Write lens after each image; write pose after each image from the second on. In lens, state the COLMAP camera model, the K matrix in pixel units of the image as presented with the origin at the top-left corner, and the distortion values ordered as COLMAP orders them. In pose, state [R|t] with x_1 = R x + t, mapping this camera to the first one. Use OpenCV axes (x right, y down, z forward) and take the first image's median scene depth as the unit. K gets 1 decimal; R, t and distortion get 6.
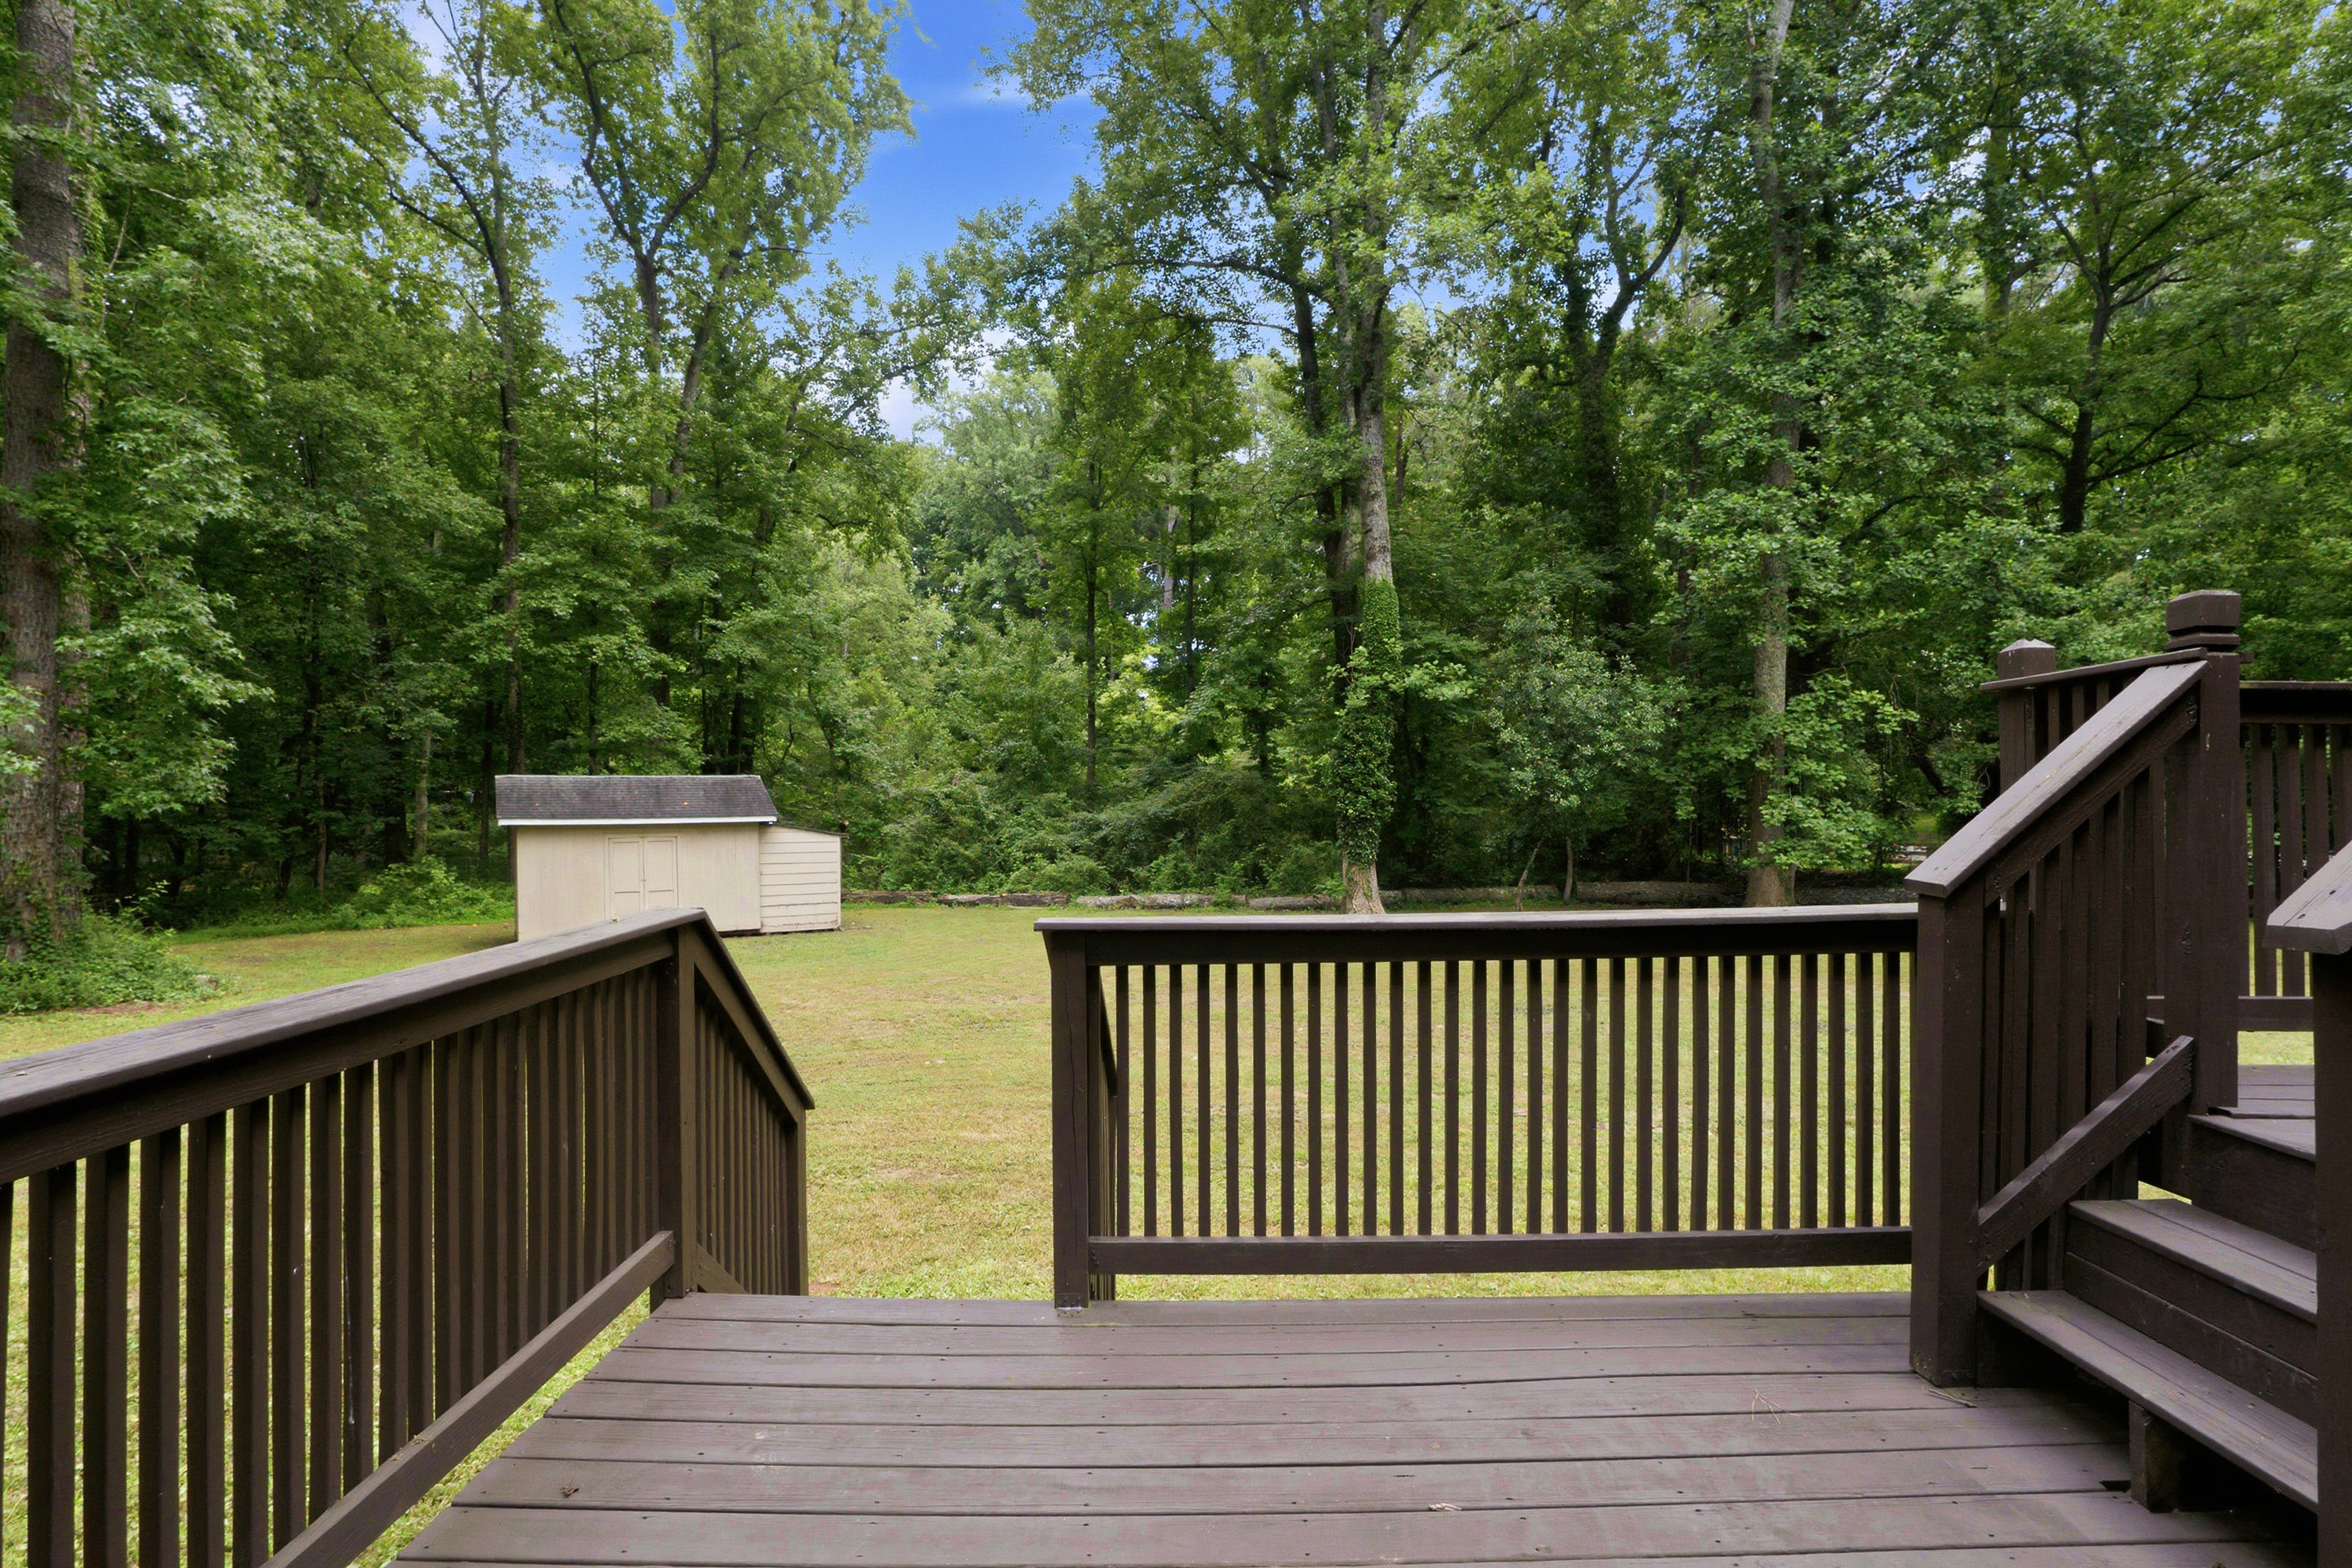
lens RADIAL K [[1123.7, 0, 1187.4], [0, 1123.7, 817.5], [0, 0, 1]] dist [0.000564, -0.000346]
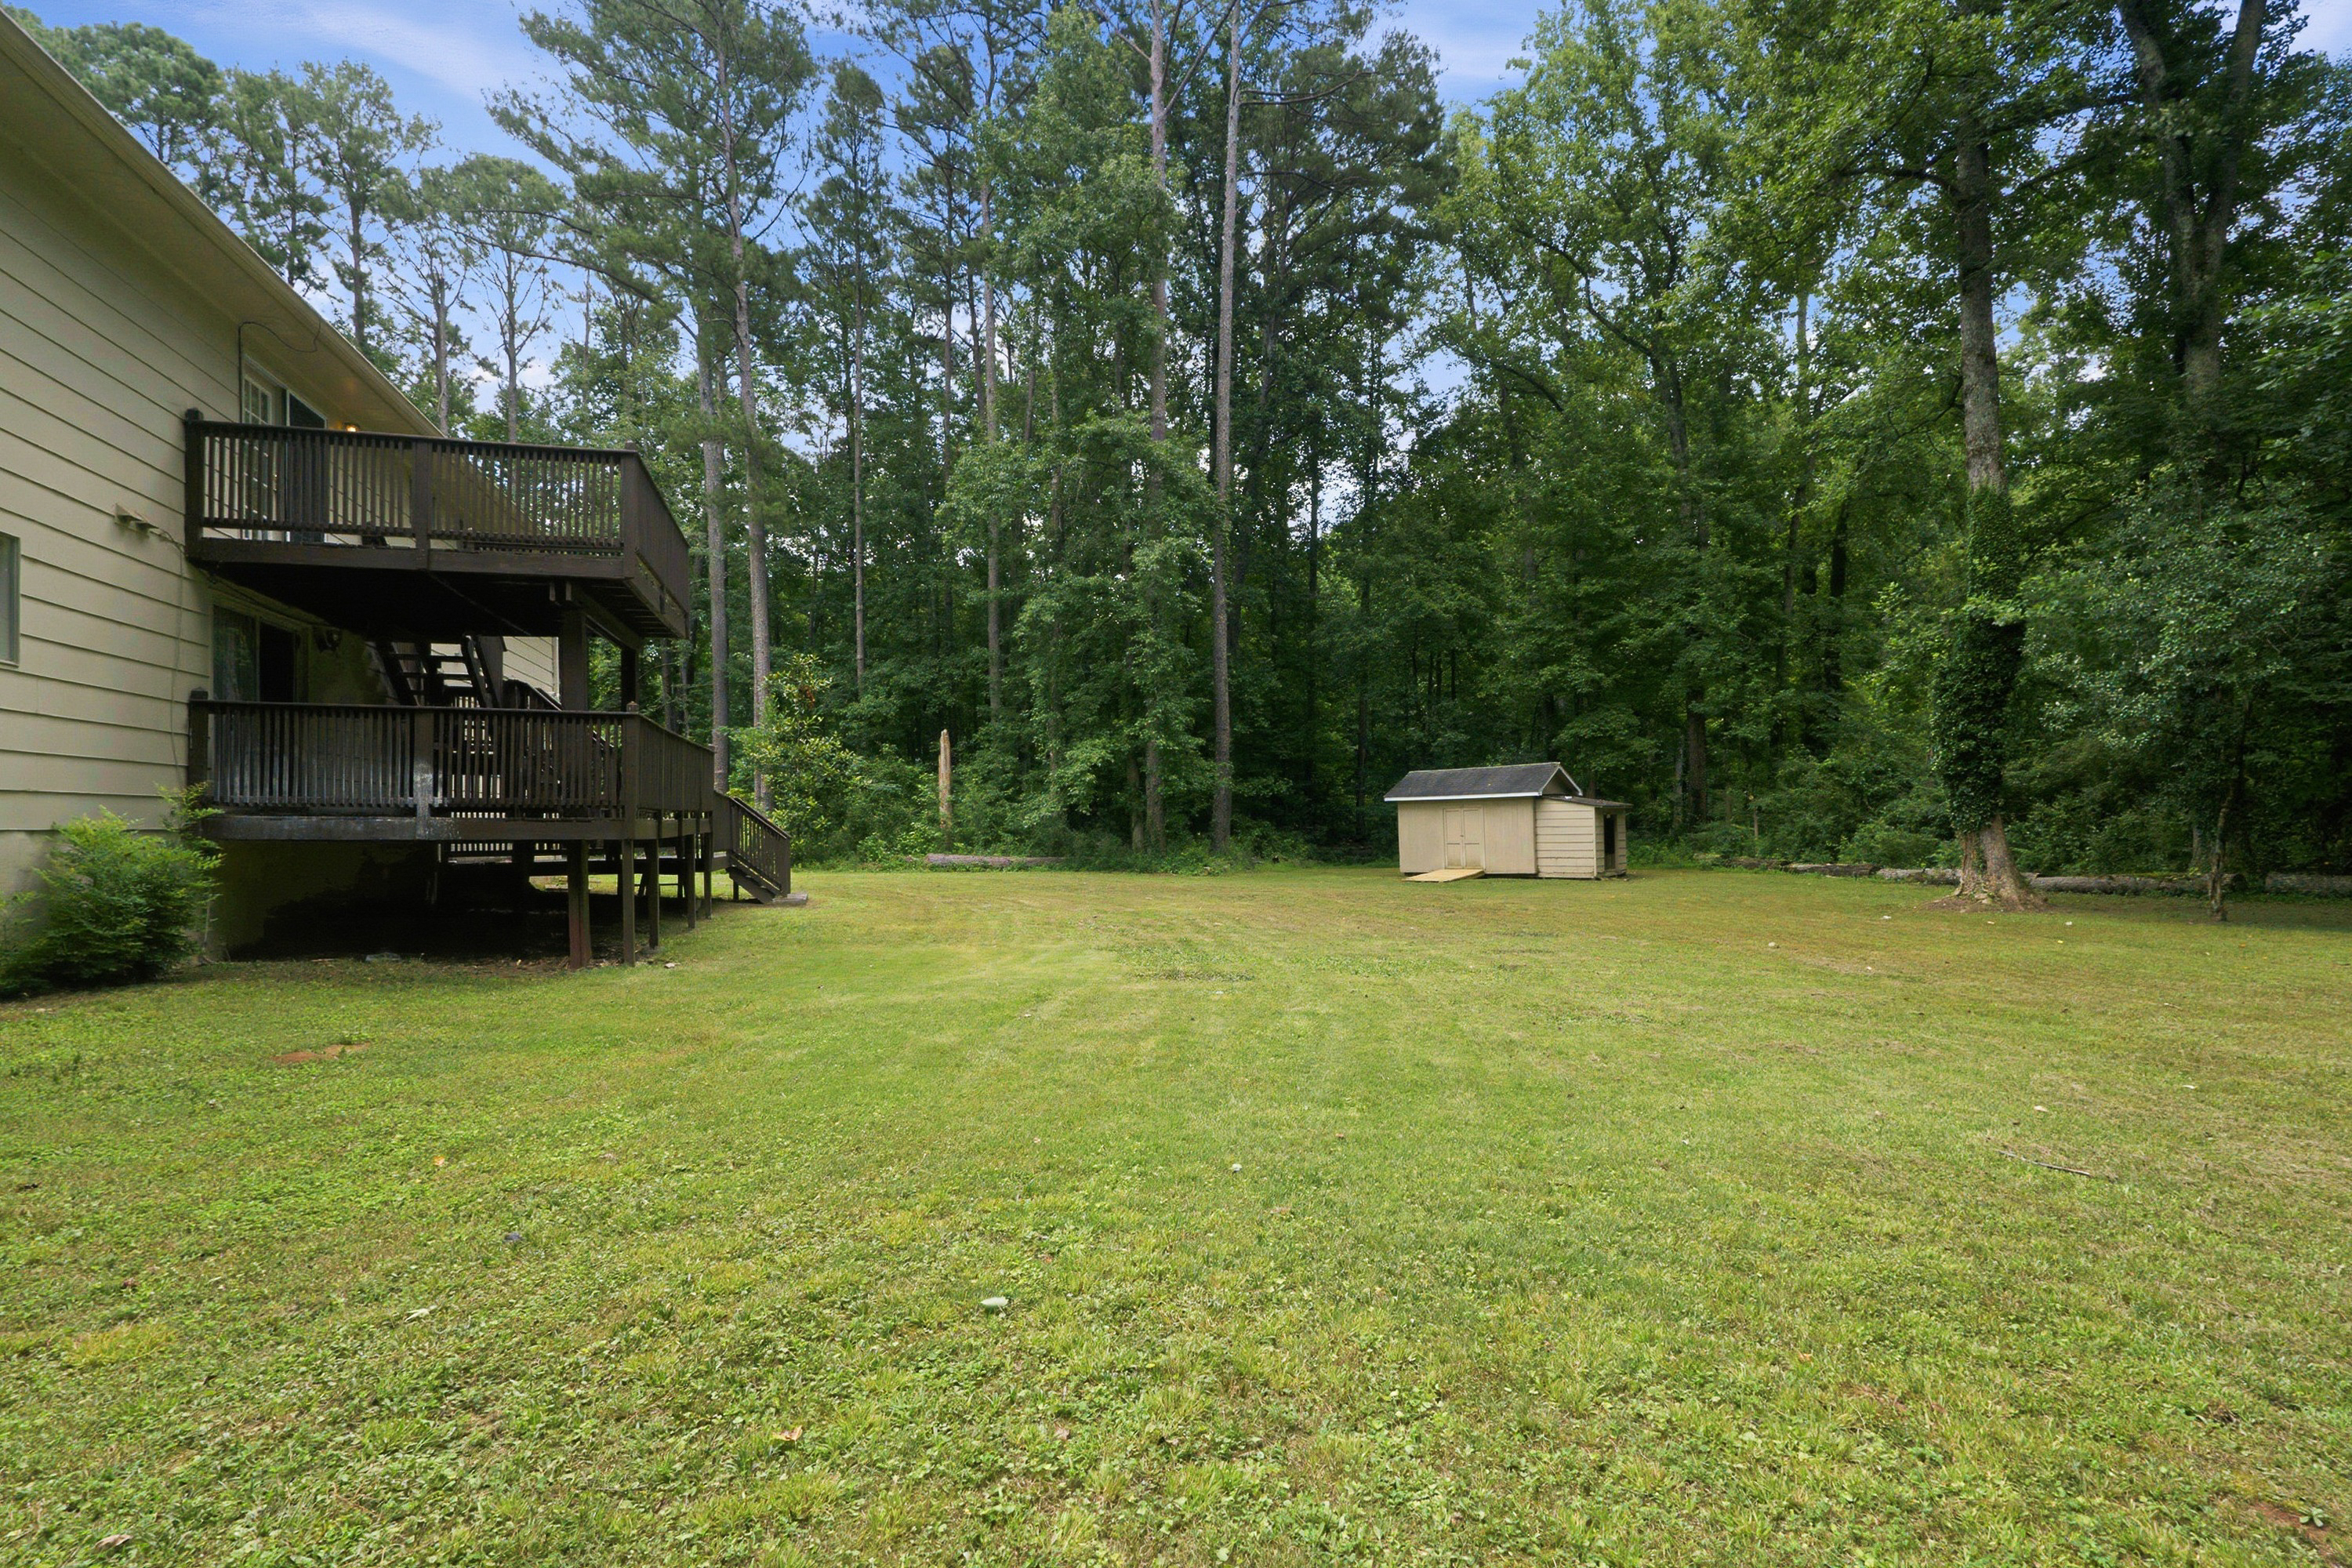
lens RADIAL K [[1123.7, 0, 1187.4], [0, 1123.7, 817.5], [0, 0, 1]] dist [0.000564, -0.000346]
pose [[0.289855, -0.006290, -0.957050, 0.791142], [0.010264, 0.999941, -0.003463, 0.029695], [0.957015, -0.008820, 0.289903, 0.190678]]
